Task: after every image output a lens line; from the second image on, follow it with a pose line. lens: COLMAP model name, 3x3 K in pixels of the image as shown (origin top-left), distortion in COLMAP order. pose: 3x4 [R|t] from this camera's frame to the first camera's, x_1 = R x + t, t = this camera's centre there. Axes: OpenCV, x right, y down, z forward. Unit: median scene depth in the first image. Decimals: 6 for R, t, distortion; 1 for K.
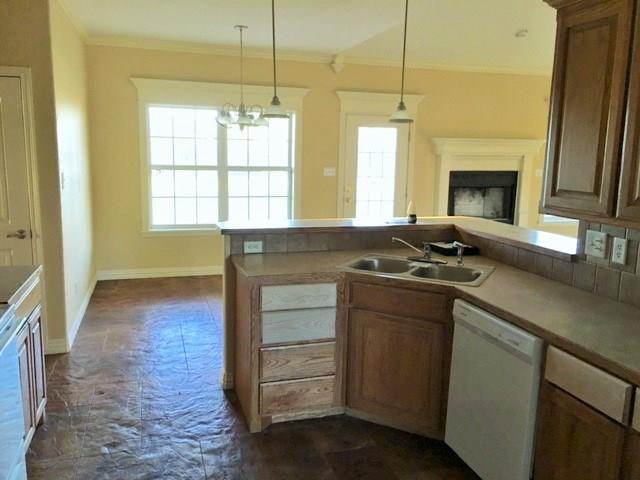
lens RADIAL K [[547.9, 0, 321.6], [0, 547.9, 235.6], [0, 0, 1]] dist [0.037282, 0.009248]
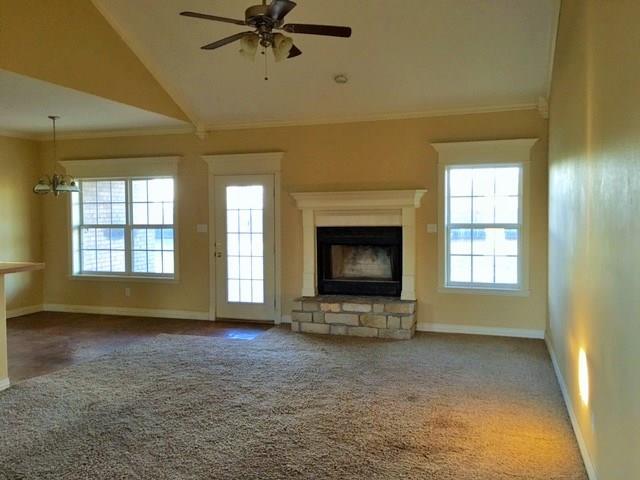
lens RADIAL K [[547.9, 0, 321.6], [0, 547.9, 235.6], [0, 0, 1]] dist [0.037282, 0.009248]
pose [[0.803371, -0.000756, -0.595479, 0.856132], [-0.062261, 0.994412, -0.085260, -0.024976], [0.592215, 0.105570, 0.798834, 0.275359]]
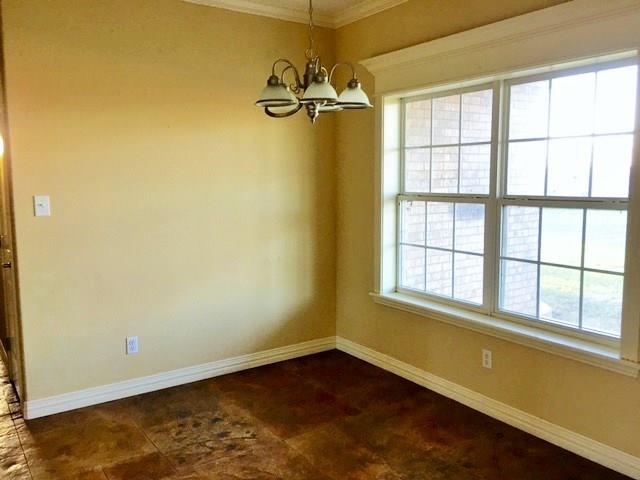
lens RADIAL K [[547.9, 0, 321.6], [0, 547.9, 235.6], [0, 0, 1]] dist [0.037282, 0.009248]
pose [[0.286245, 0.079012, -0.954893, 0.252749], [-0.126863, 0.990945, 0.043966, -0.089027], [0.949721, 0.108556, 0.293677, 0.679557]]
